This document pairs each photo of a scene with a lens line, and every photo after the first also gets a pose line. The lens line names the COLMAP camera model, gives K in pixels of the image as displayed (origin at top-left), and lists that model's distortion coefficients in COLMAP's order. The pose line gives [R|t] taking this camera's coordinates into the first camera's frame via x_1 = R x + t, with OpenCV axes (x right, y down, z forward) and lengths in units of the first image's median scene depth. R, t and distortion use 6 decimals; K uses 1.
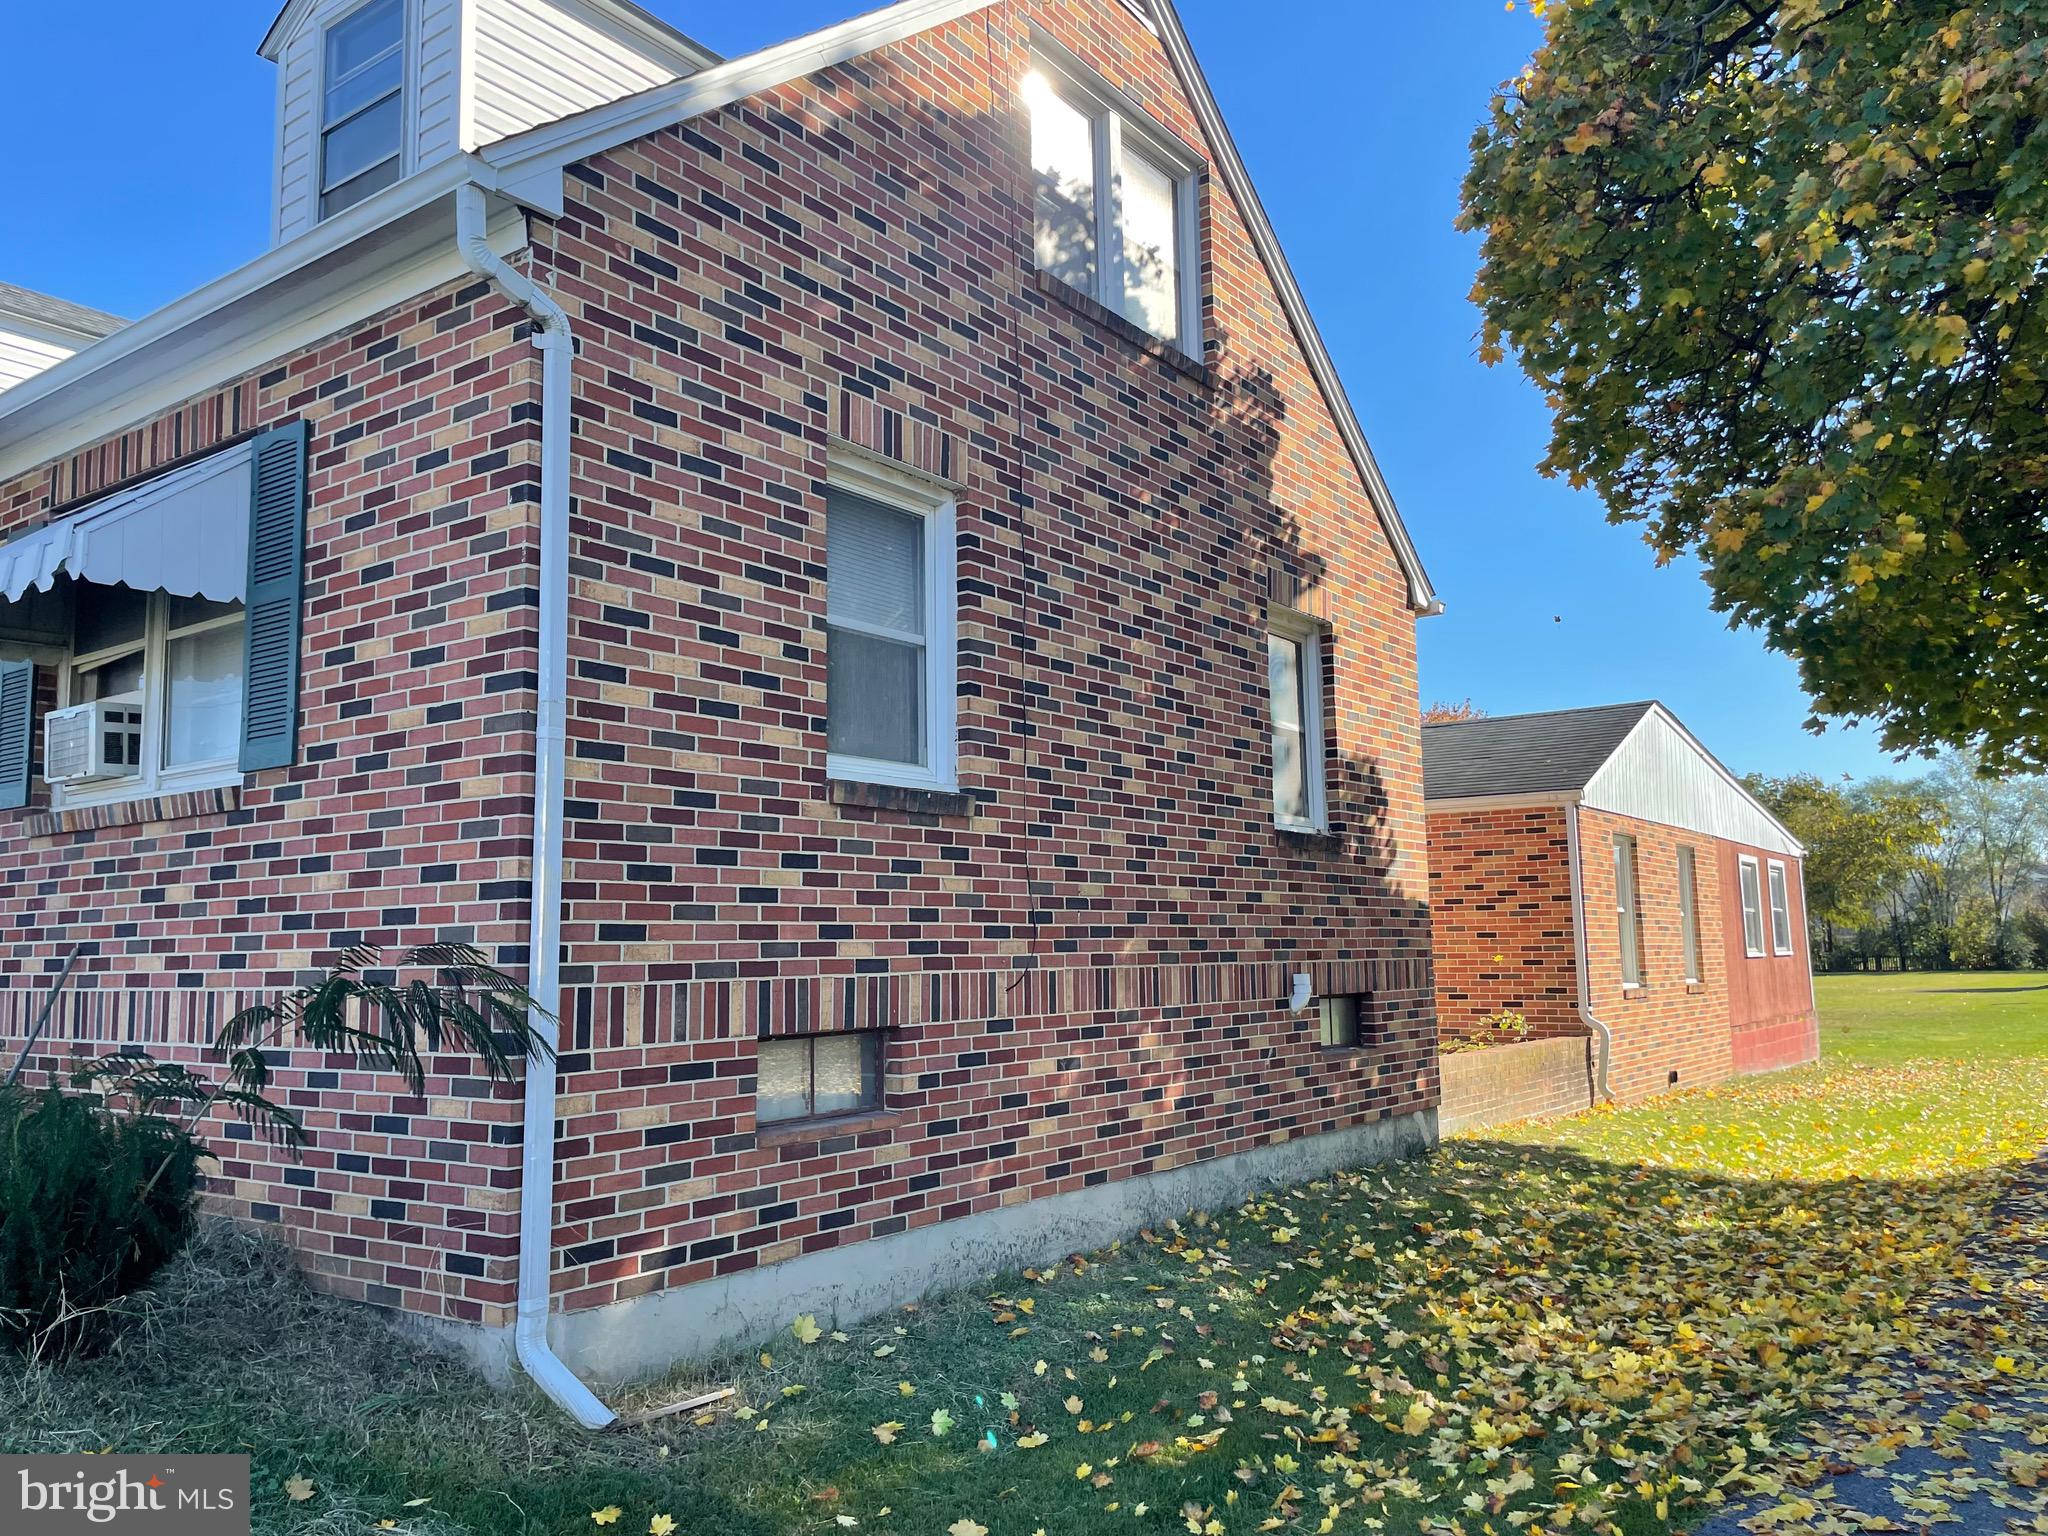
lens RADIAL K [[1564.4, 0, 1024.0], [0, 1564.4, 768.0], [0, 0, 1]] dist [0.092043, -0.108921]
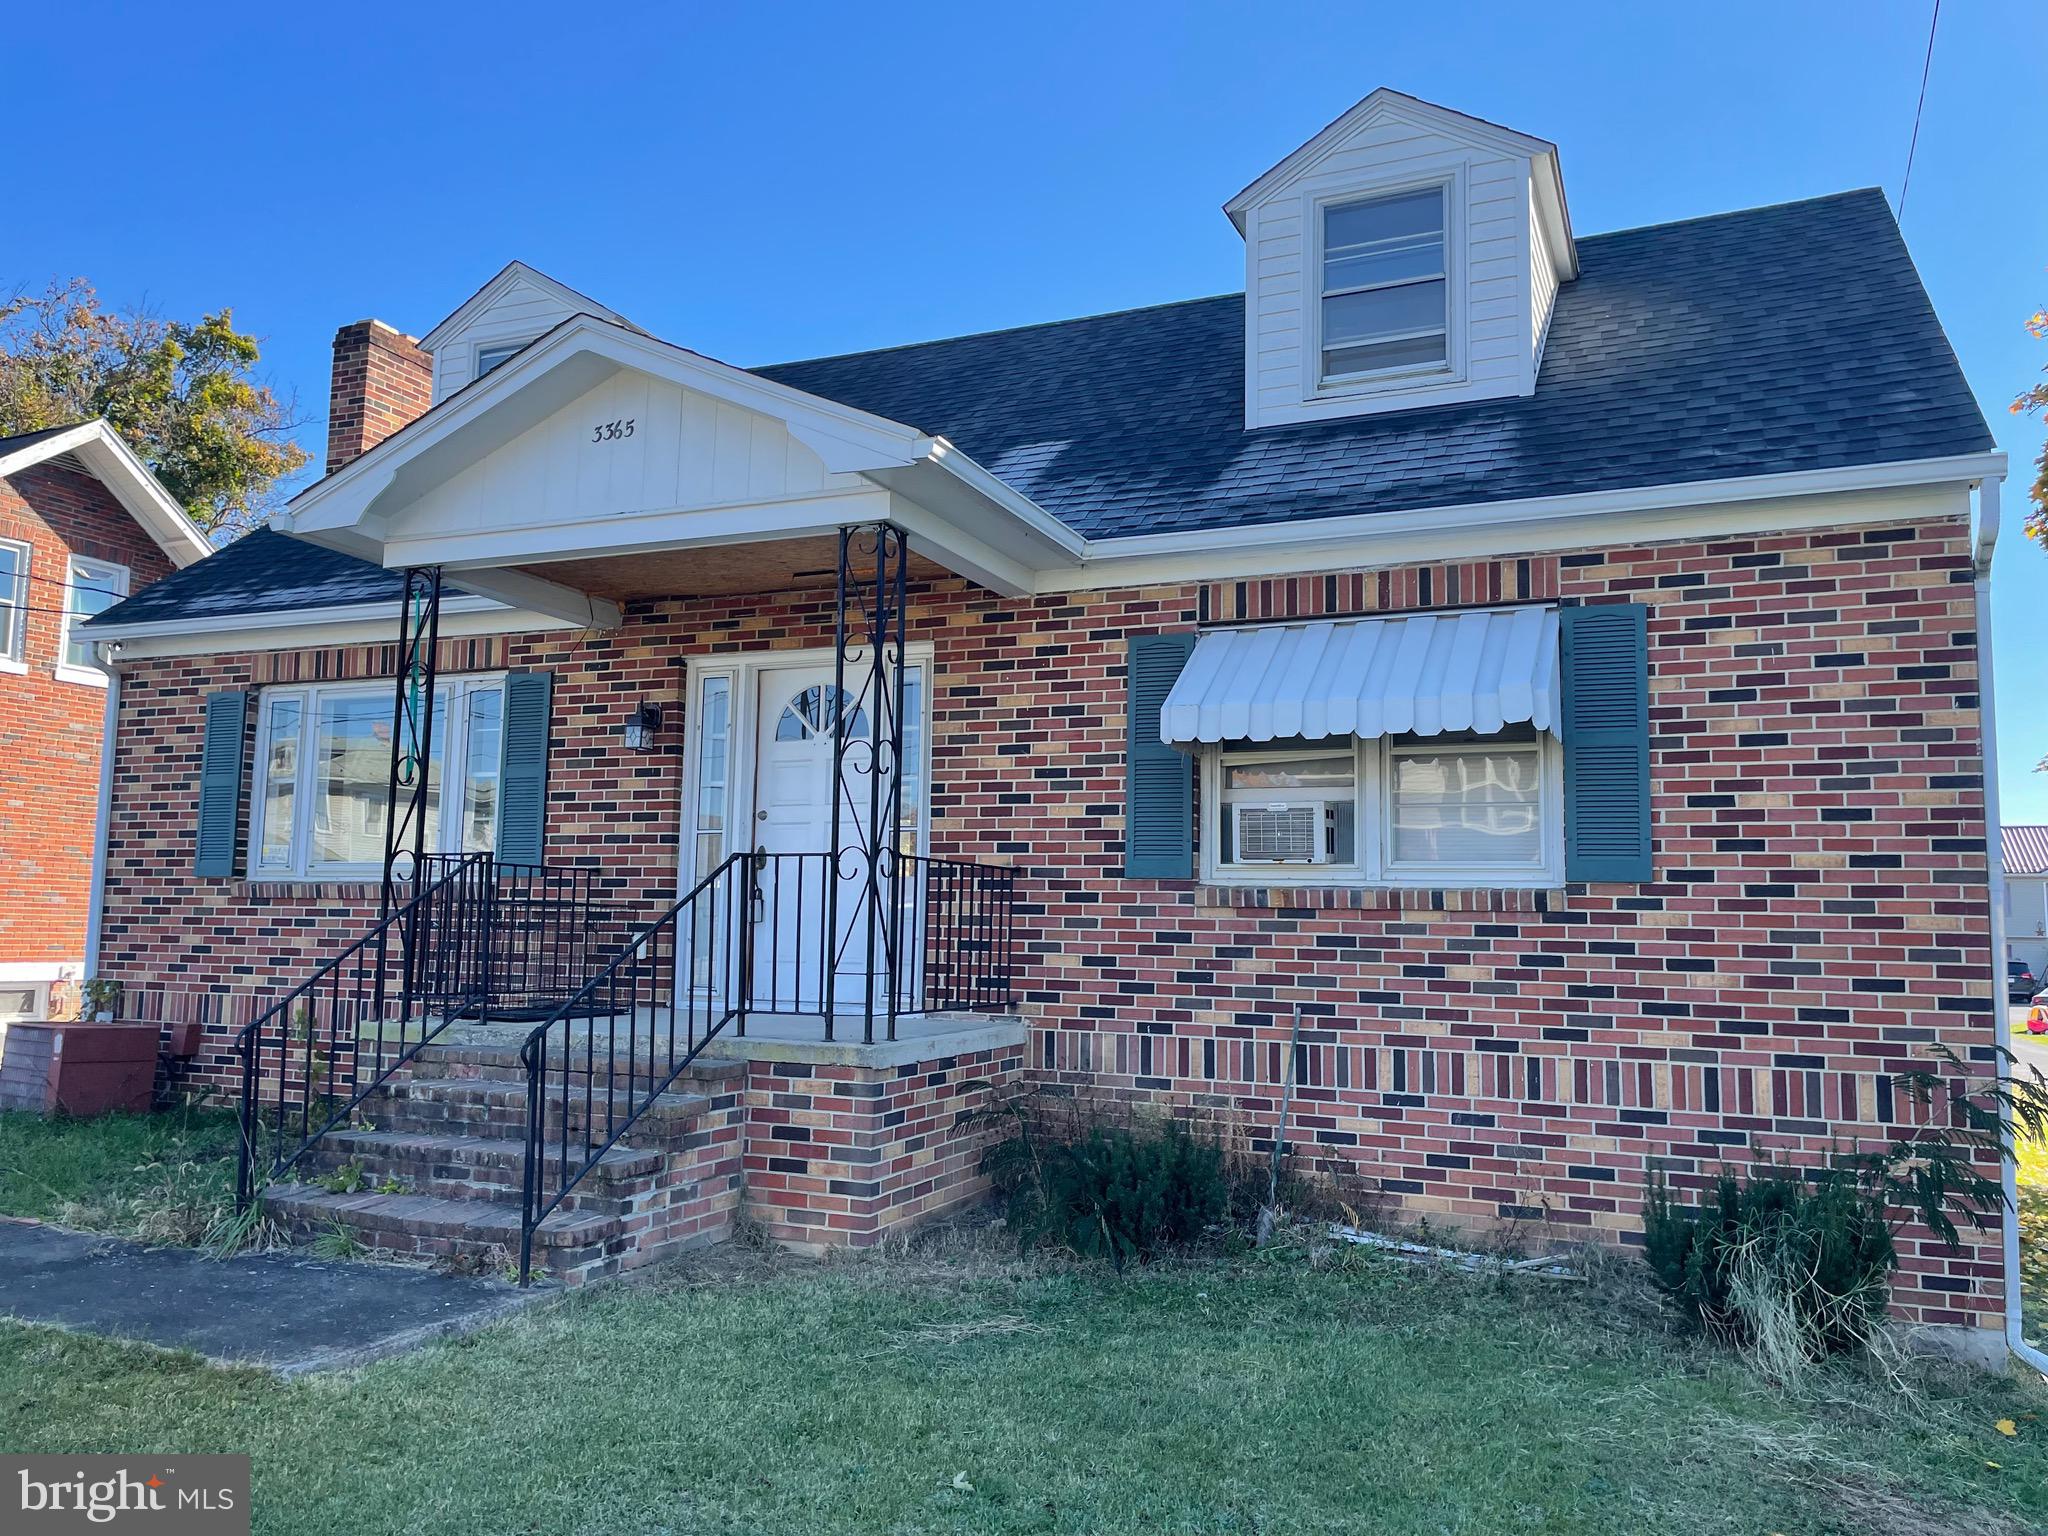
lens RADIAL K [[1564.4, 0, 1024.0], [0, 1564.4, 768.0], [0, 0, 1]] dist [0.092043, -0.108921]
pose [[0.971606, 0.060699, 0.228686, -1.273324], [-0.063336, 0.997983, 0.004201, -0.068198], [-0.227970, -0.018566, 0.973491, -0.106438]]
